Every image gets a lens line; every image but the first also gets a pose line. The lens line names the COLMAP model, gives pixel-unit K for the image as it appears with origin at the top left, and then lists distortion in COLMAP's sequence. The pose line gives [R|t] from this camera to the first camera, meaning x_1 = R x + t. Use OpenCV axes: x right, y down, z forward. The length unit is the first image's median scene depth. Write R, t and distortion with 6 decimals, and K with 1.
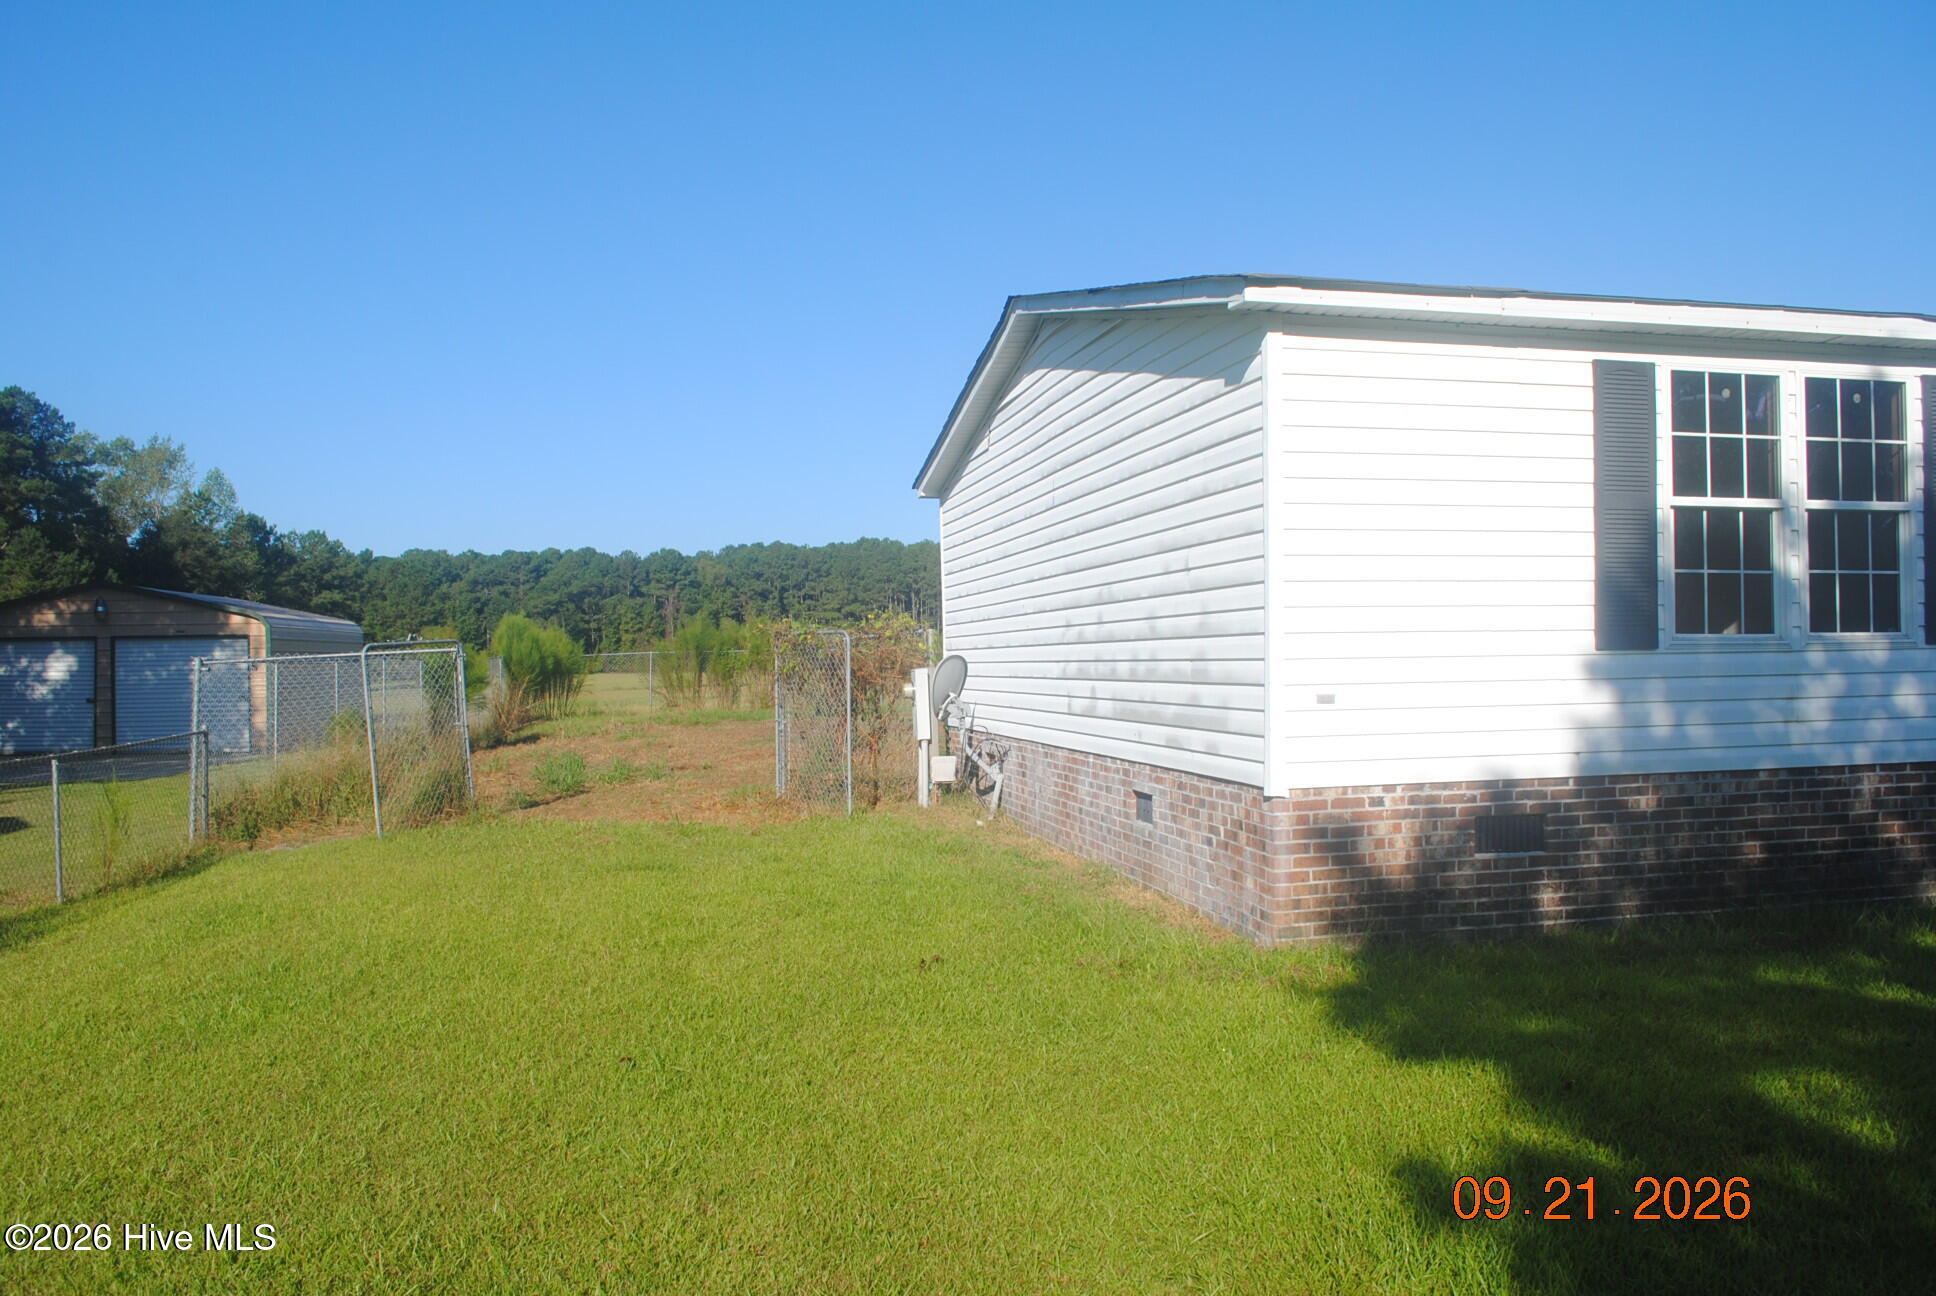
lens RADIAL K [[1529.0, 0, 976.9], [0, 1529.0, 645.0], [0, 0, 1]] dist [-0.088871, 0.021894]
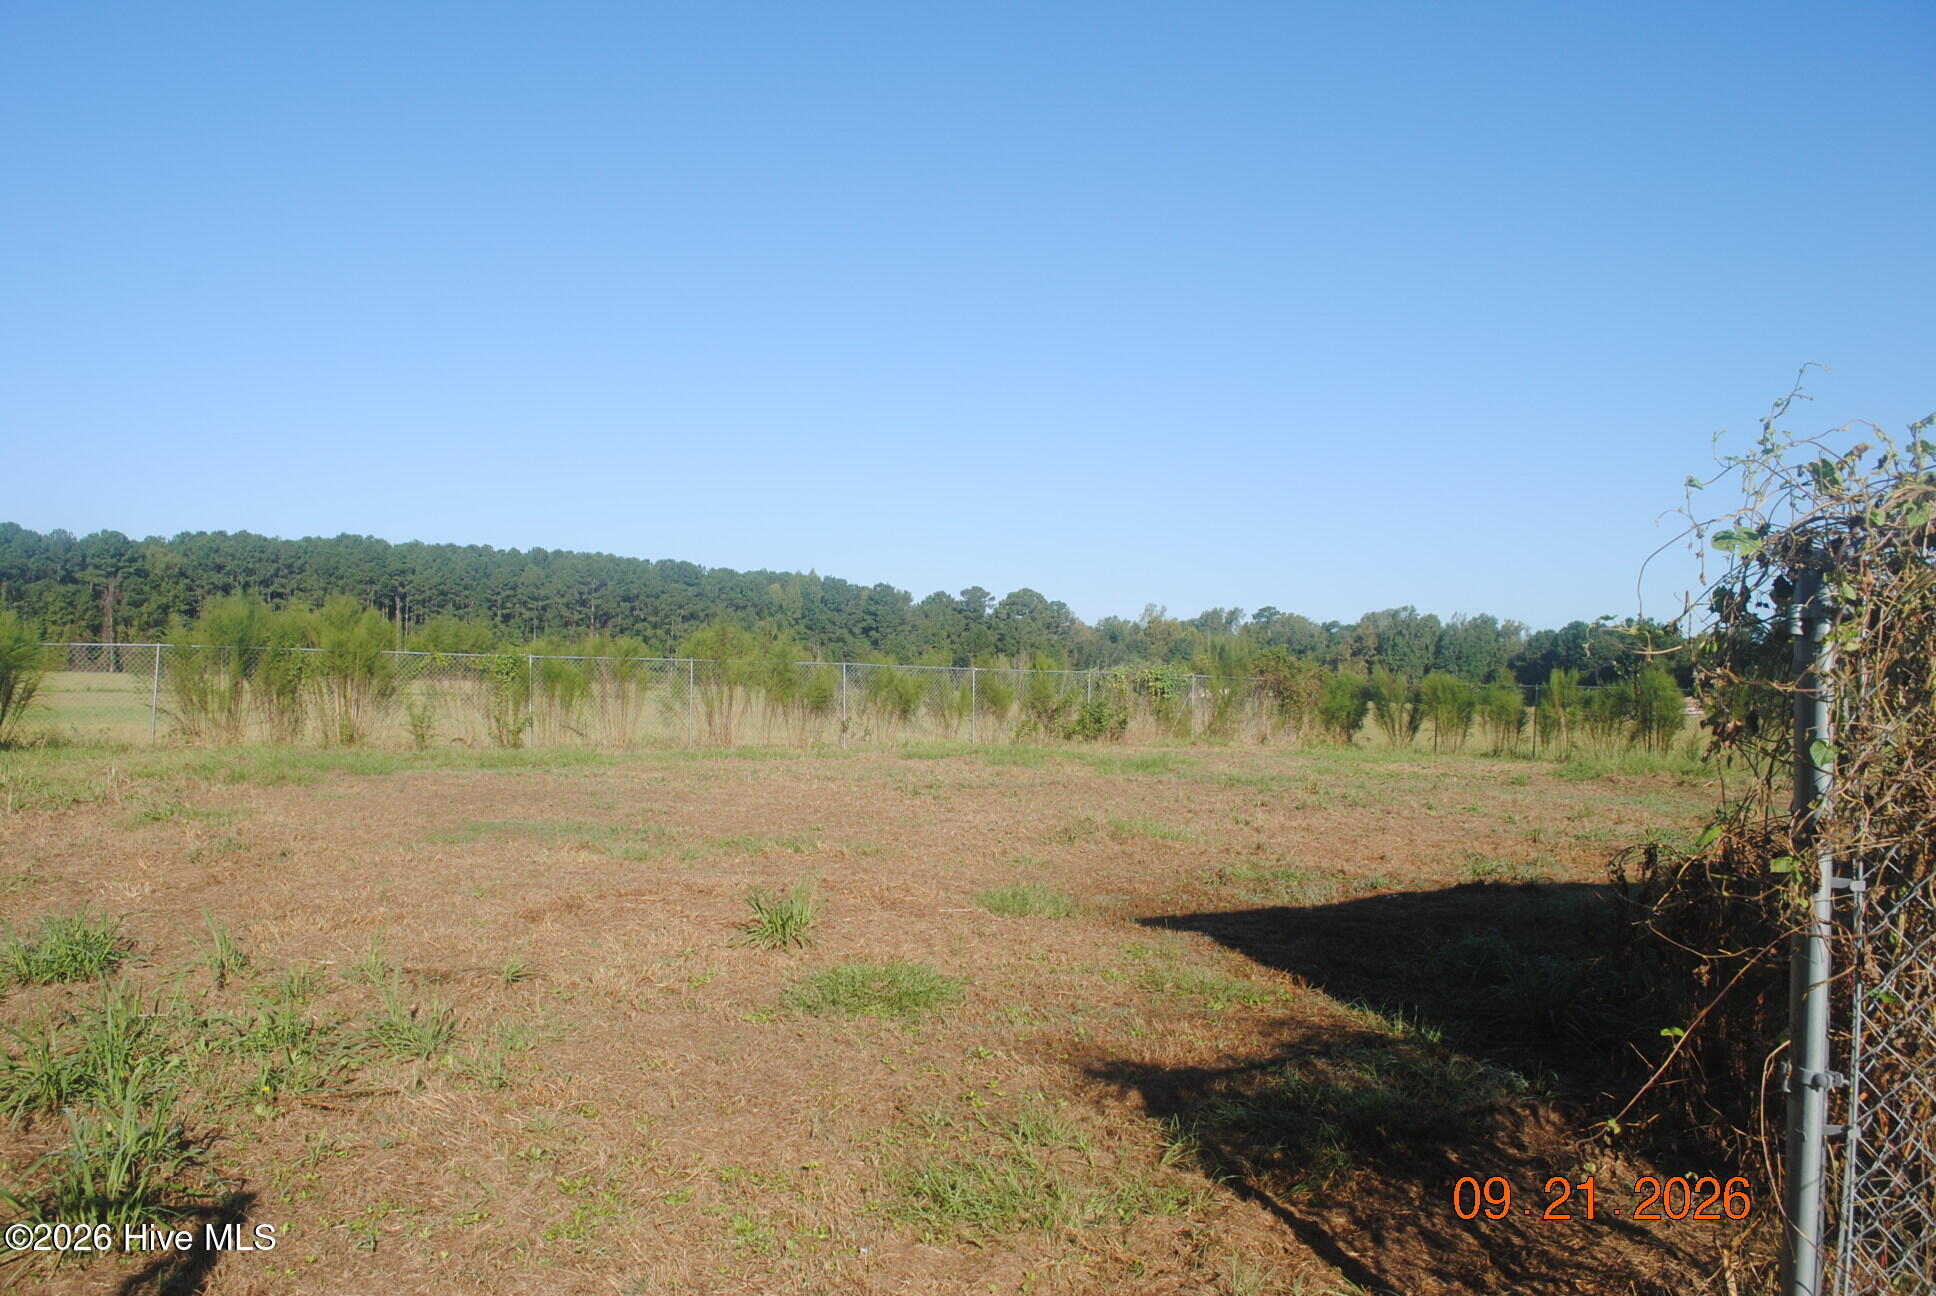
lens RADIAL K [[1529.0, 0, 954.4], [0, 1529.0, 657.0], [0, 0, 1]] dist [-0.088871, 0.021894]
pose [[0.947382, 0.048546, 0.316402, -0.259826], [-0.045975, 0.998821, -0.015593, 0.011722], [-0.316786, 0.000226, 0.948497, 0.853169]]
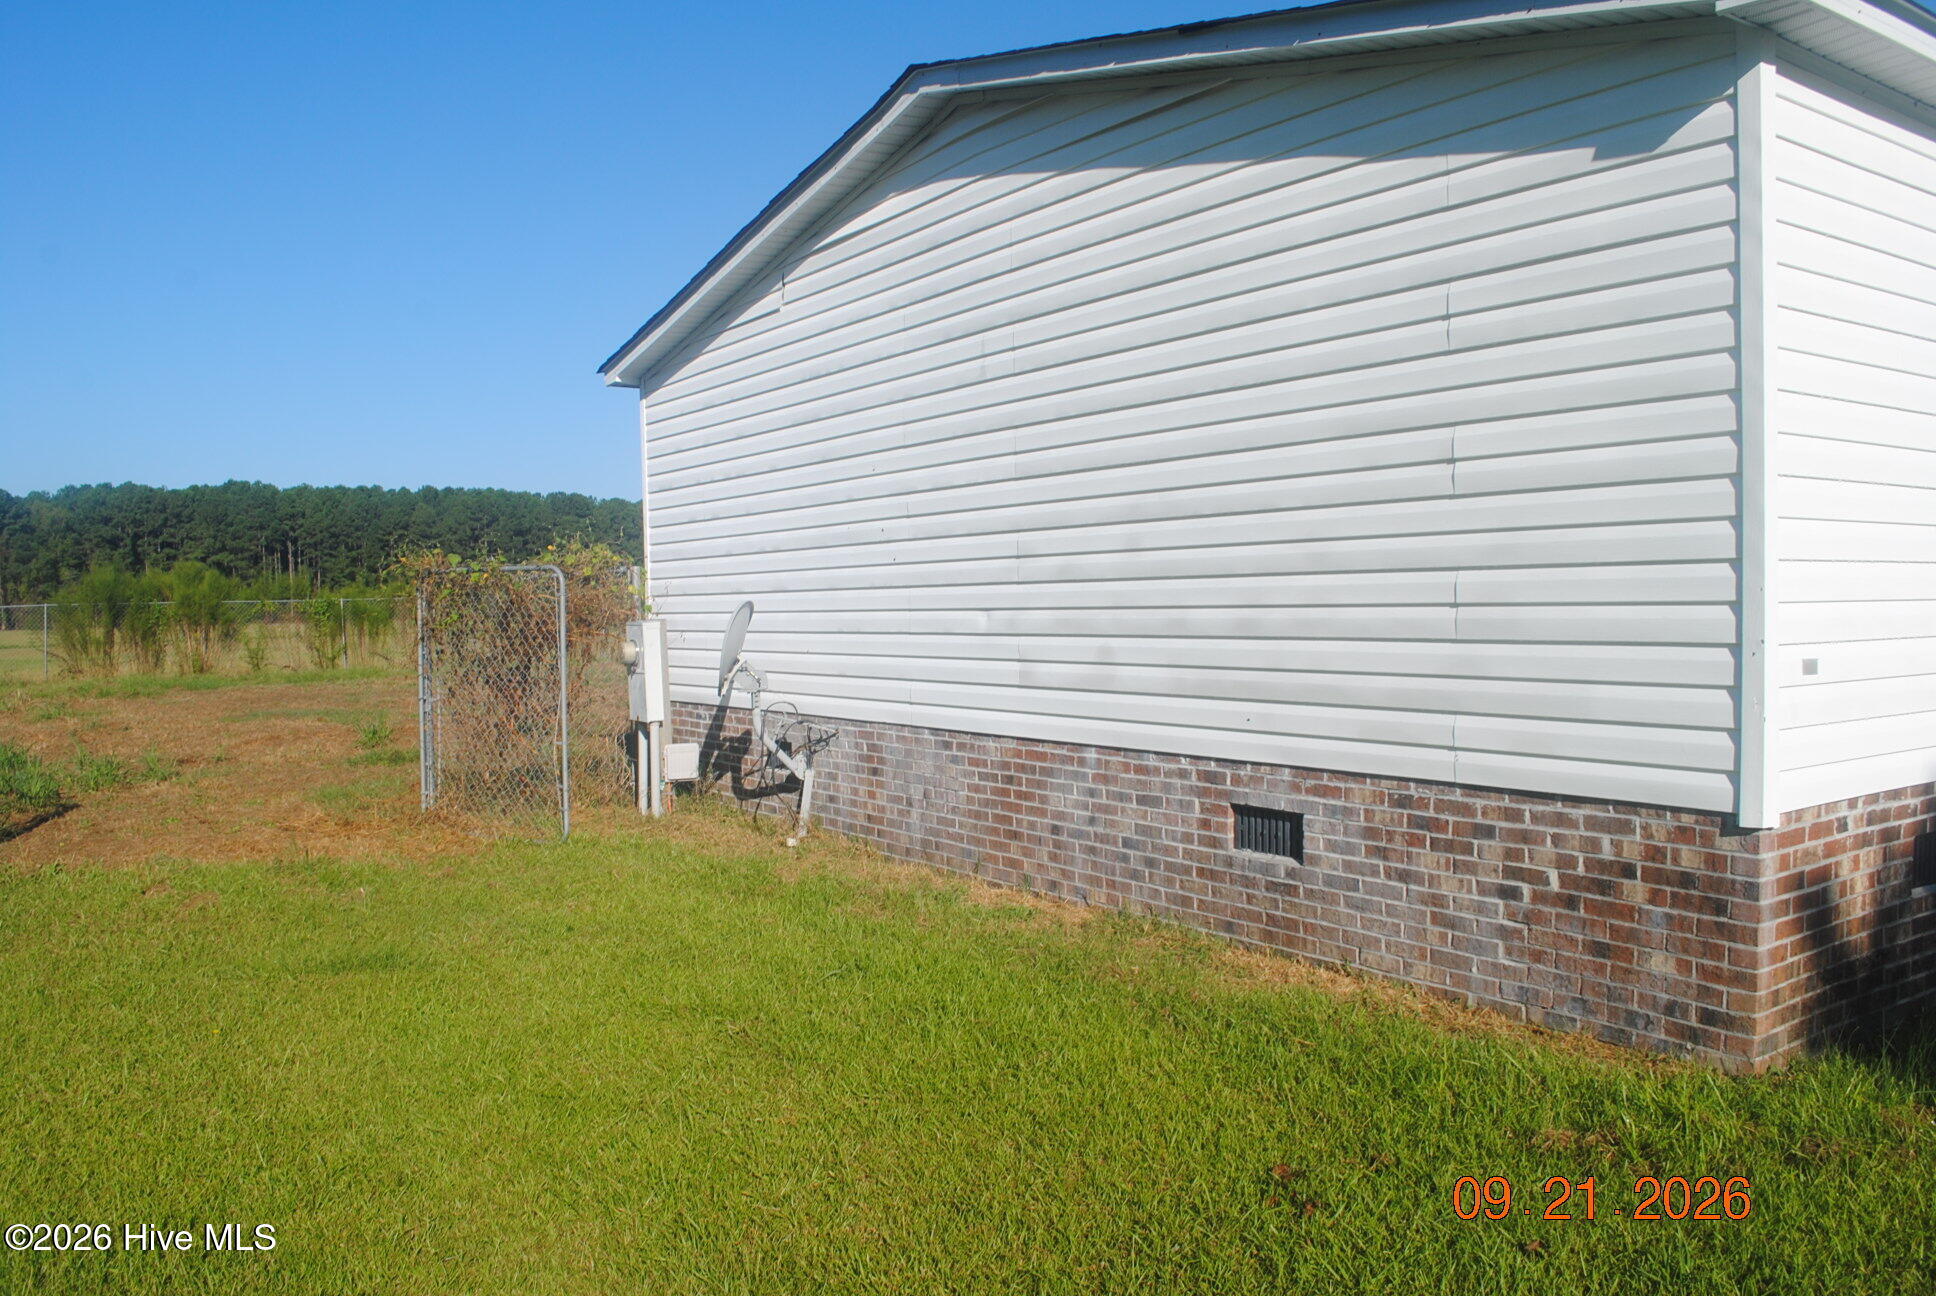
lens RADIAL K [[1529.0, 0, 949.4], [0, 1529.0, 659.4], [0, 0, 1]] dist [-0.088871, 0.021894]
pose [[0.929787, -0.011760, 0.367911, -0.155437], [-0.002866, 0.999228, 0.039182, 0.004661], [-0.368088, -0.037485, 0.929035, 0.271124]]
